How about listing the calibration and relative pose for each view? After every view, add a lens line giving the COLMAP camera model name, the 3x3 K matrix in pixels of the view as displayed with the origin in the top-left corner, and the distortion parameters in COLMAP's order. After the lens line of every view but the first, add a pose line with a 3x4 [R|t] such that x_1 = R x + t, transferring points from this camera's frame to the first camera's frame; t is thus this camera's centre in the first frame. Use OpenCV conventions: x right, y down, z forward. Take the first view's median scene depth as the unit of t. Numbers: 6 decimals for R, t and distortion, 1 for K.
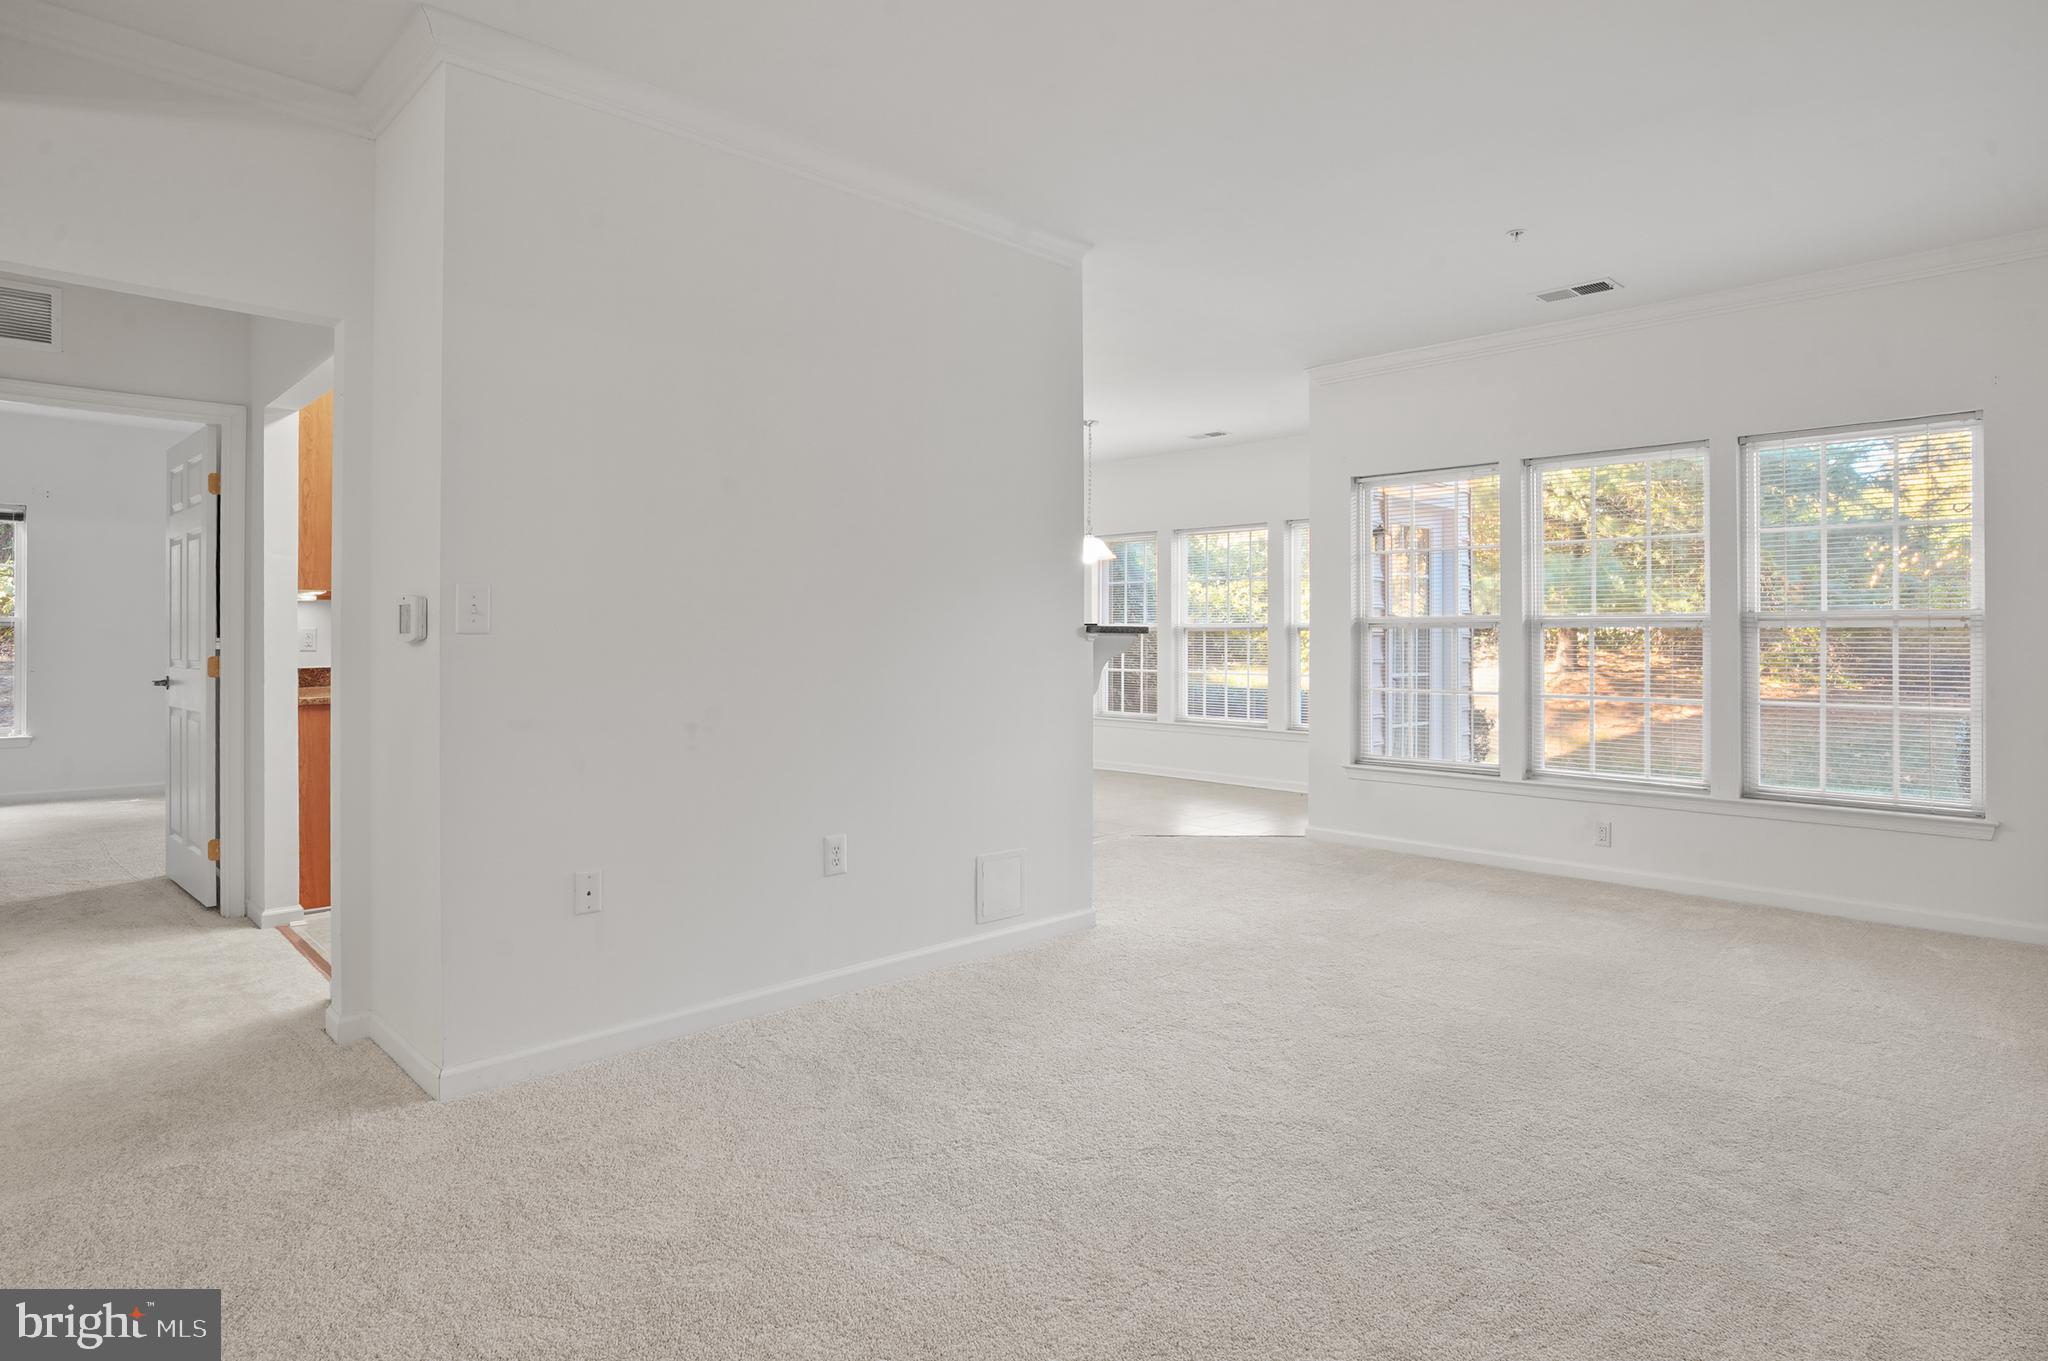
lens RADIAL K [[1111.4, 0, 1030.7], [0, 1111.4, 634.5], [0, 0, 1]] dist [-0.050491, 0.028627]
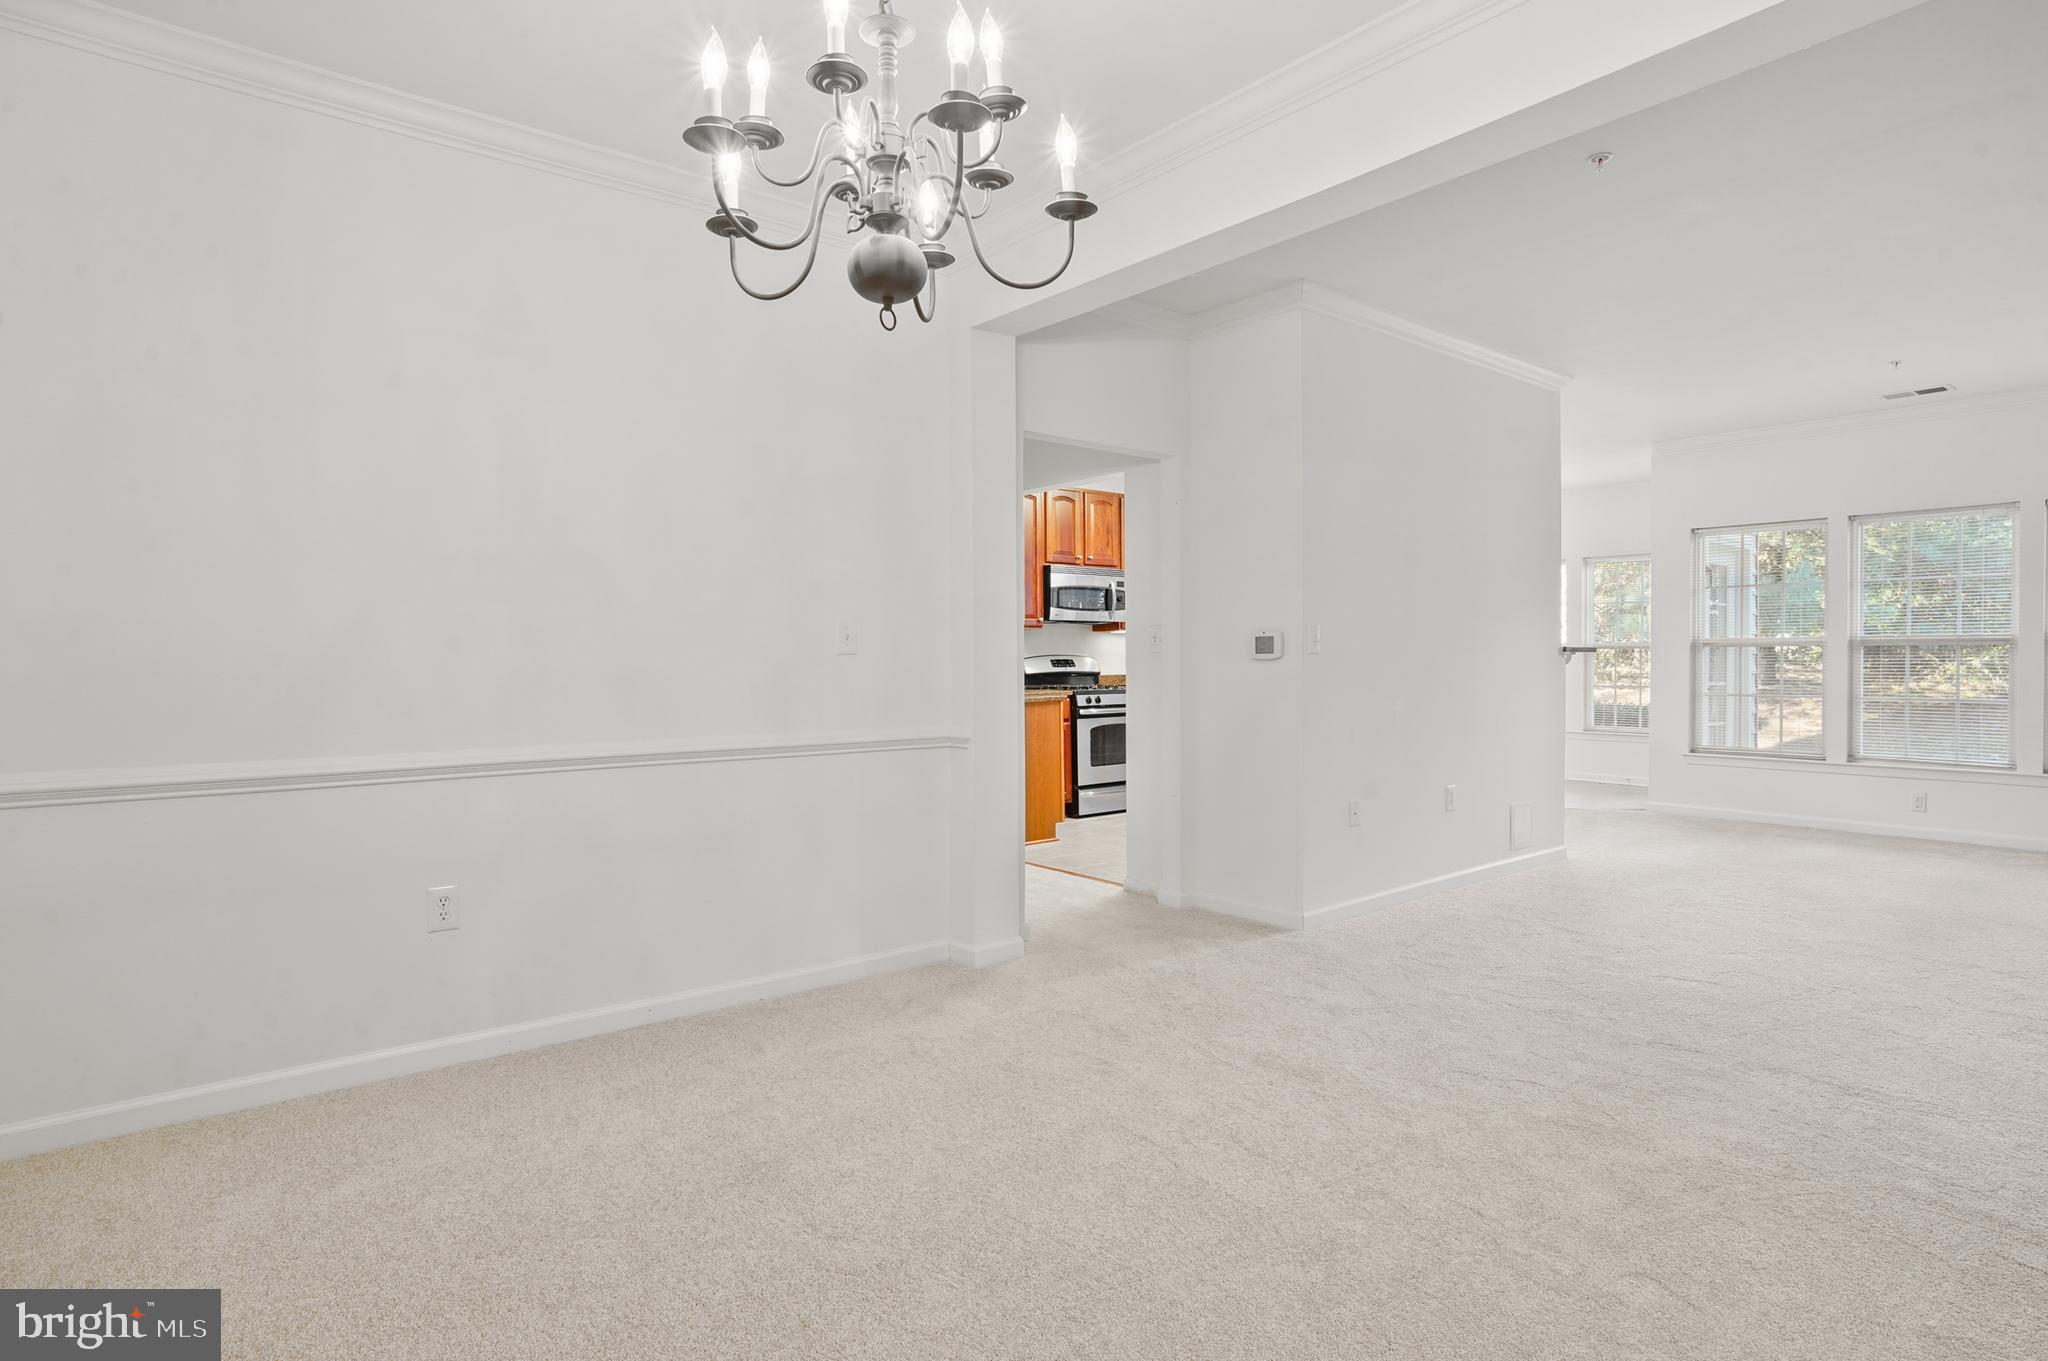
lens RADIAL K [[1089.7, 0, 1032.9], [0, 1089.7, 679.5], [0, 0, 1]] dist [-0.052435, 0.027885]
pose [[0.996015, -0.002921, -0.089143, -0.324726], [0.004986, 0.999724, 0.022951, -0.000280], [0.089051, -0.023304, 0.995754, -0.277396]]
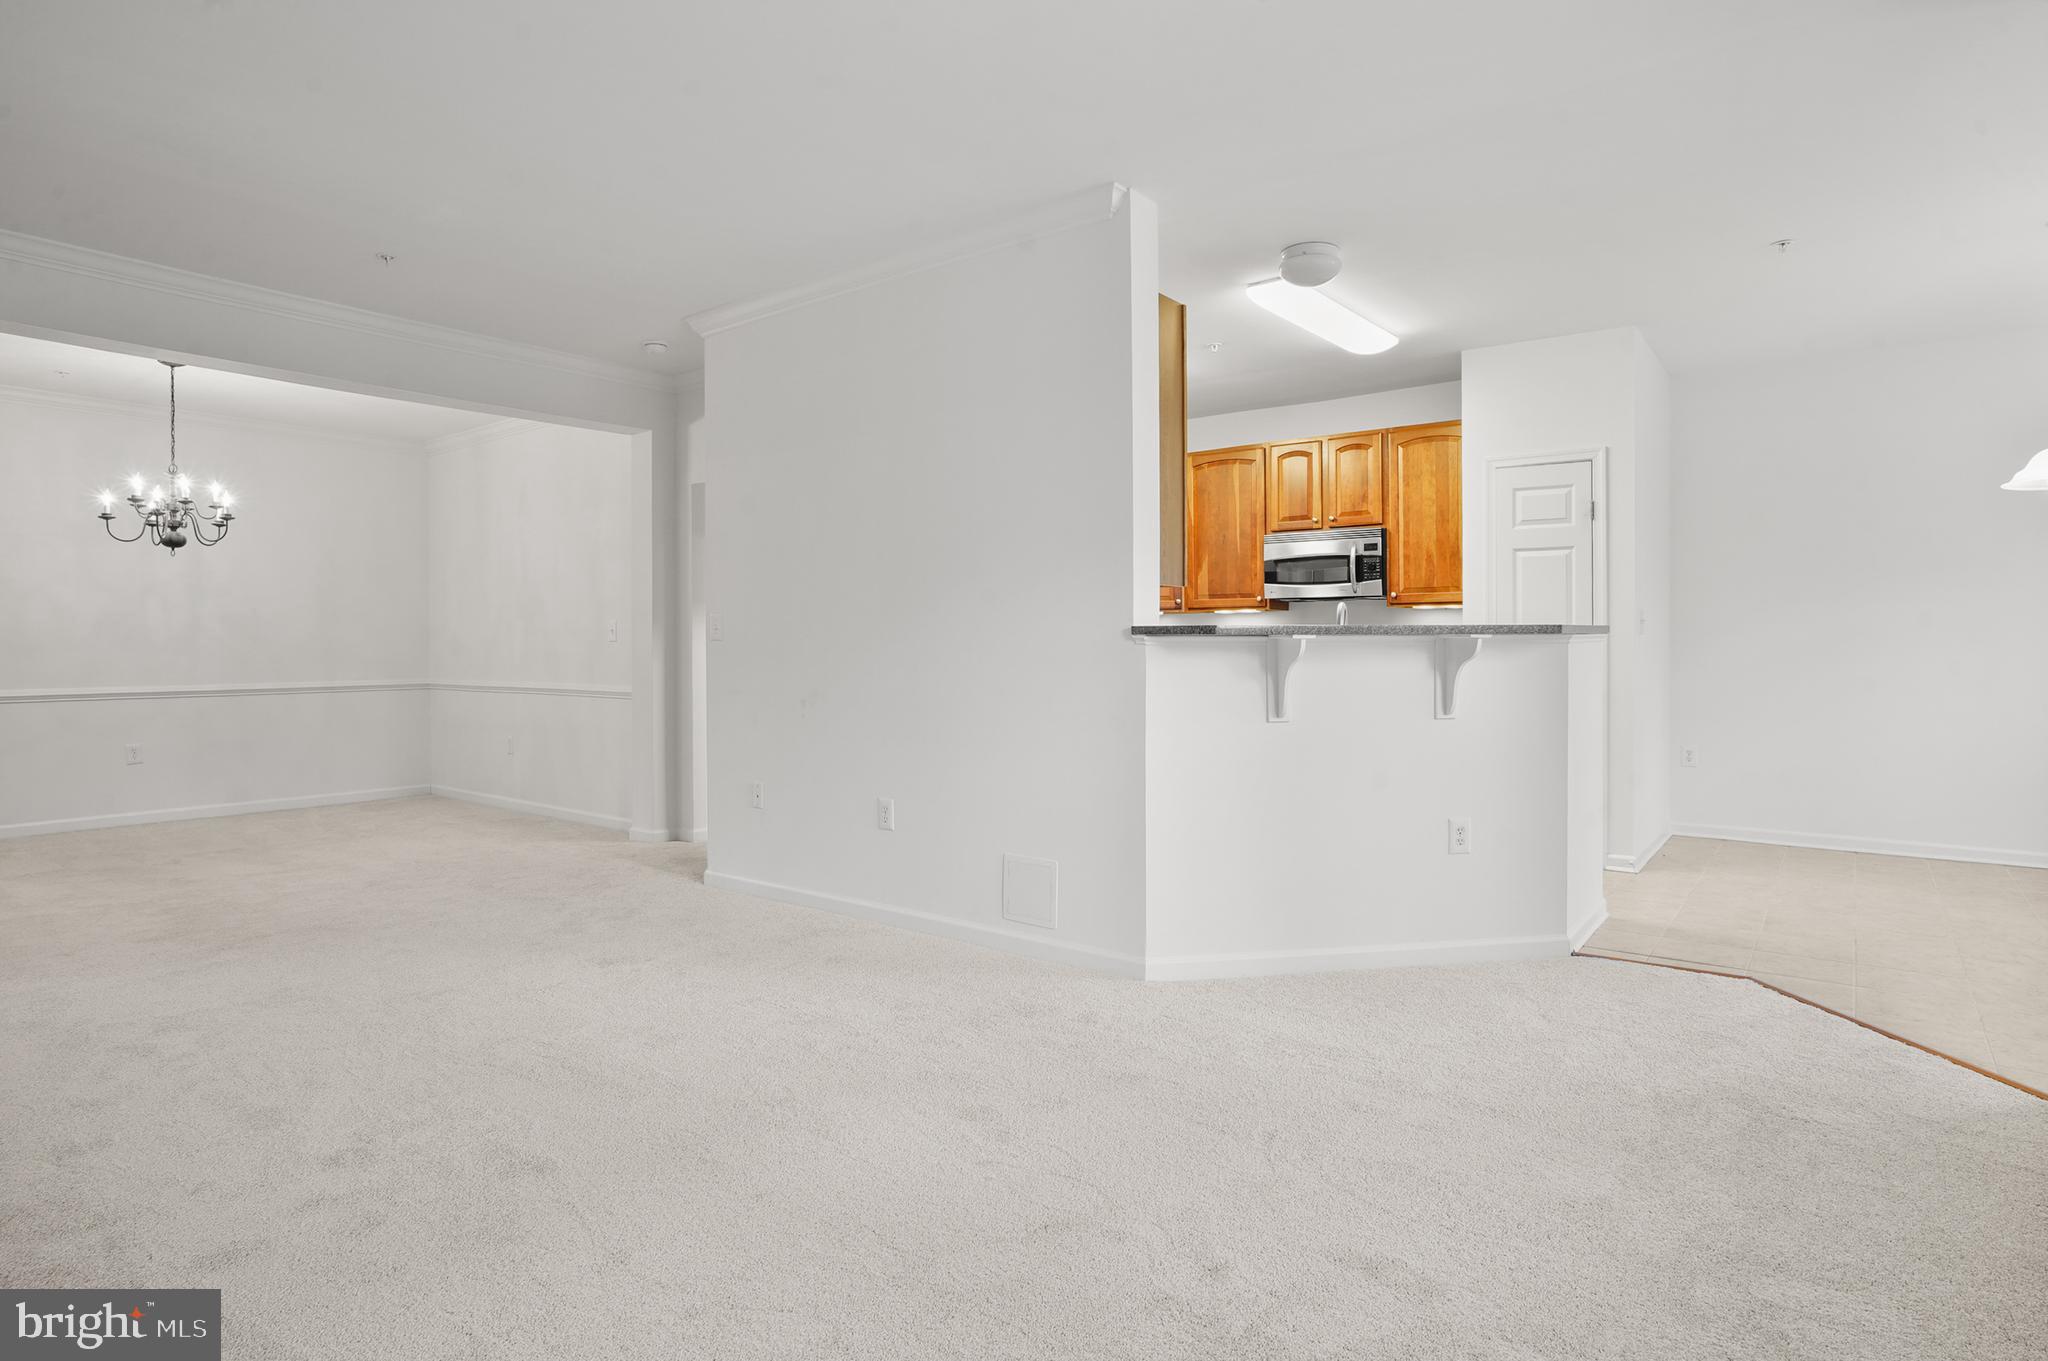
lens RADIAL K [[1106.8, 0, 1032.5], [0, 1106.8, 655.7], [0, 0, 1]] dist [-0.048226, 0.024608]
pose [[0.121791, 0.013137, -0.992469, 0.580607], [0.006446, 0.999881, 0.014026, 0.000808], [0.992535, -0.008105, 0.121692, 0.536996]]
